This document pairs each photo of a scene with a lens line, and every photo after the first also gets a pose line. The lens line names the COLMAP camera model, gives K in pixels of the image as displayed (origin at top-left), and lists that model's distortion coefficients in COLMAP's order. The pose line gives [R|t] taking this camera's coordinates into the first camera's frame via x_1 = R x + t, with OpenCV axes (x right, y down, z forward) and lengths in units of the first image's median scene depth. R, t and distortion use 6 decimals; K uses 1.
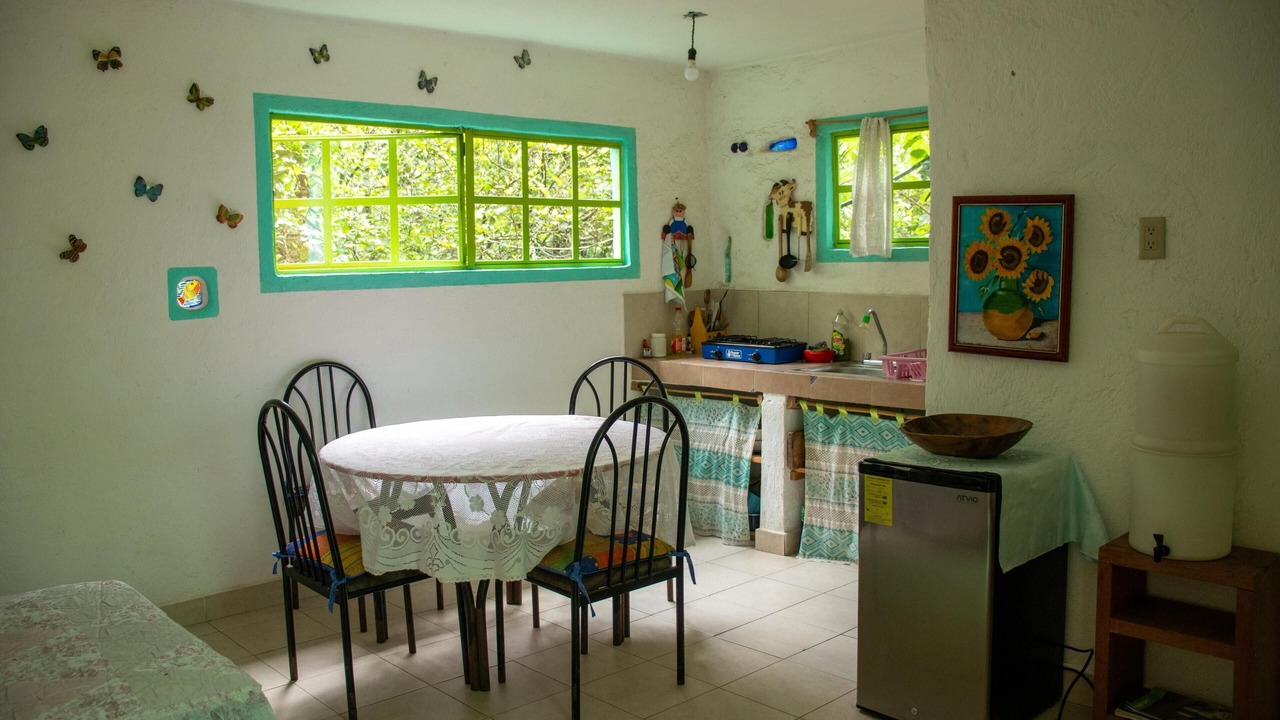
lens RADIAL K [[1049.7, 0, 640.0], [0, 1049.7, 360.0], [0, 0, 1]] dist [-0.176859, 0.153337]
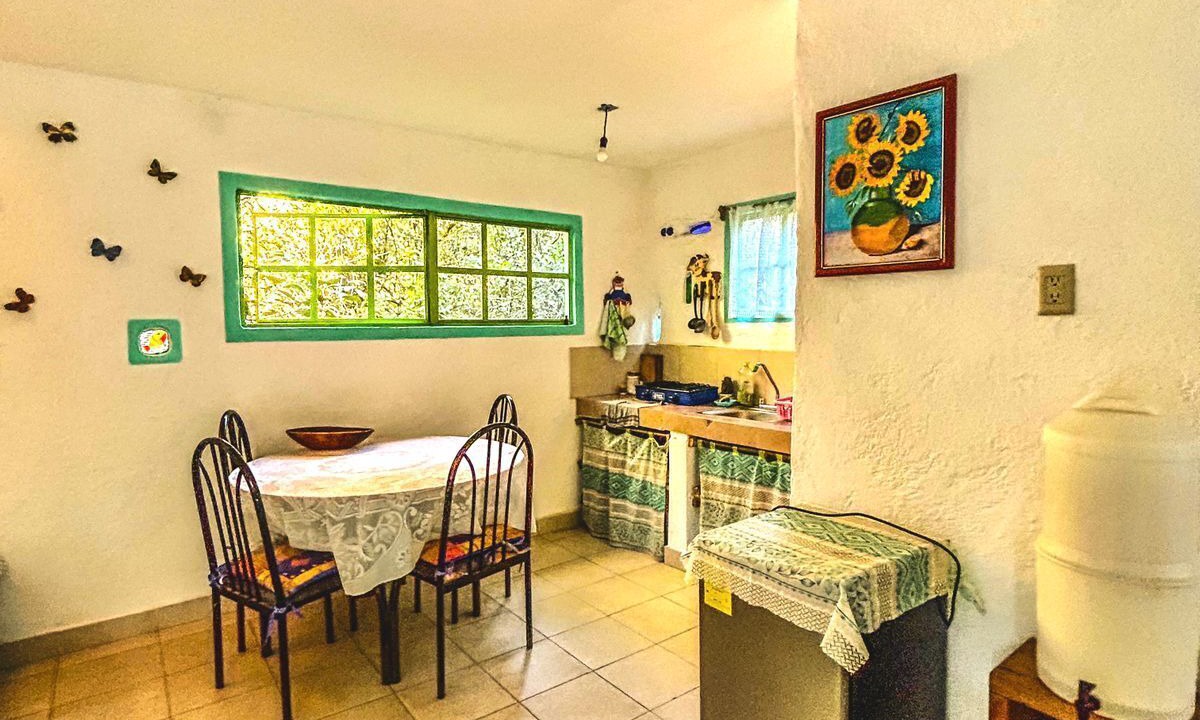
lens RADIAL K [[648.4, 0, 600.0], [0, 648.4, 360.0], [0, 0, 1]] dist [0.002169, 0.000146]
pose [[0.995333, 0.013463, -0.095556, 0.107355], [-0.017148, 0.999137, -0.037843, -0.020867], [0.094964, 0.039305, 0.994704, 0.254293]]
